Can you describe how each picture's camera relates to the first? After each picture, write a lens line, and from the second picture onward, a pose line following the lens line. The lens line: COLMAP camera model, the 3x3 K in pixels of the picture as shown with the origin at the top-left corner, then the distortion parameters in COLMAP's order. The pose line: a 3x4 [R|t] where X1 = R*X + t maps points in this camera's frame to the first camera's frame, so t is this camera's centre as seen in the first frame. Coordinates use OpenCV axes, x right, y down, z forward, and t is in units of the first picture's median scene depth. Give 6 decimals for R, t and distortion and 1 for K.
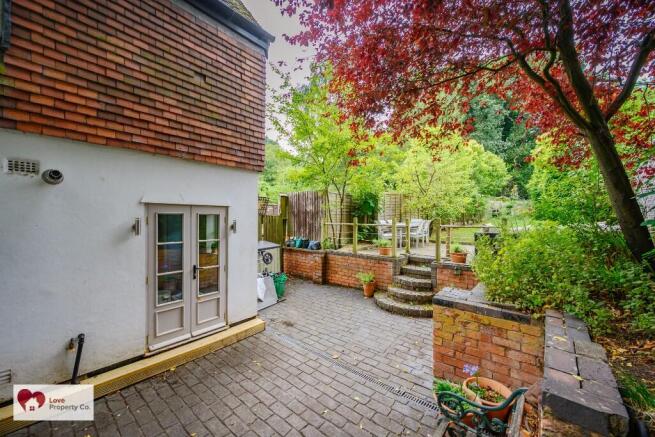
lens RADIAL K [[258.0, 0, 327.5], [0, 258.0, 218.5], [0, 0, 1]] dist [-0.000730, 0.000032]
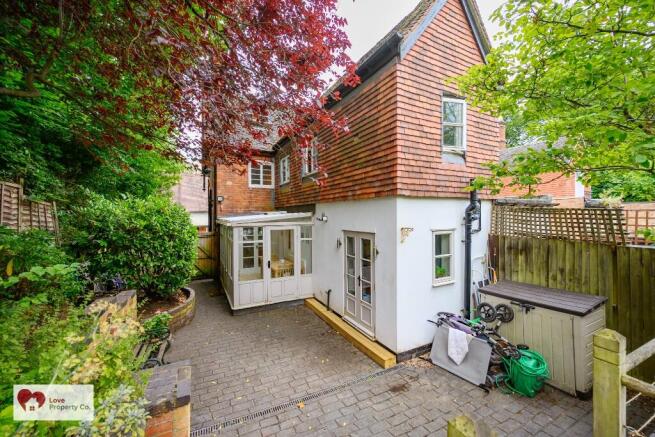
lens RADIAL K [[258.0, 0, 327.5], [0, 258.0, 218.5], [0, 0, 1]] dist [-0.000730, 0.000032]
pose [[-0.396212, 0.004707, -0.918147, 0.726371], [-0.005175, 0.999960, 0.007360, -0.118138], [0.918145, 0.007667, -0.396171, 1.260152]]
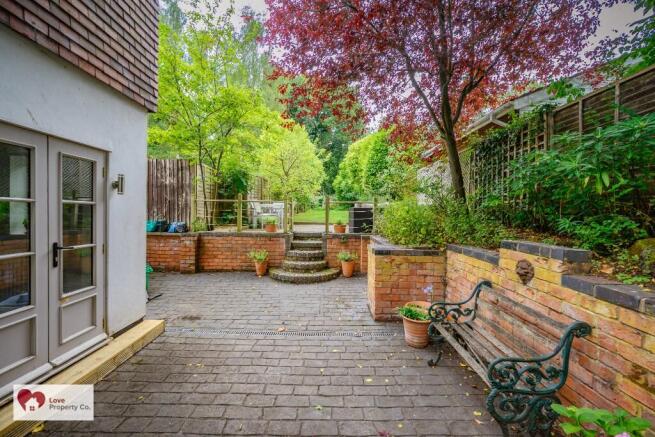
lens RADIAL K [[258.0, 0, 327.5], [0, 258.0, 218.5], [0, 0, 1]] dist [-0.000730, 0.000032]
pose [[0.765217, -0.004796, 0.643754, -0.384889], [-0.009984, 0.999764, 0.019317, 0.101049], [-0.643695, -0.021210, 0.764988, 0.163551]]
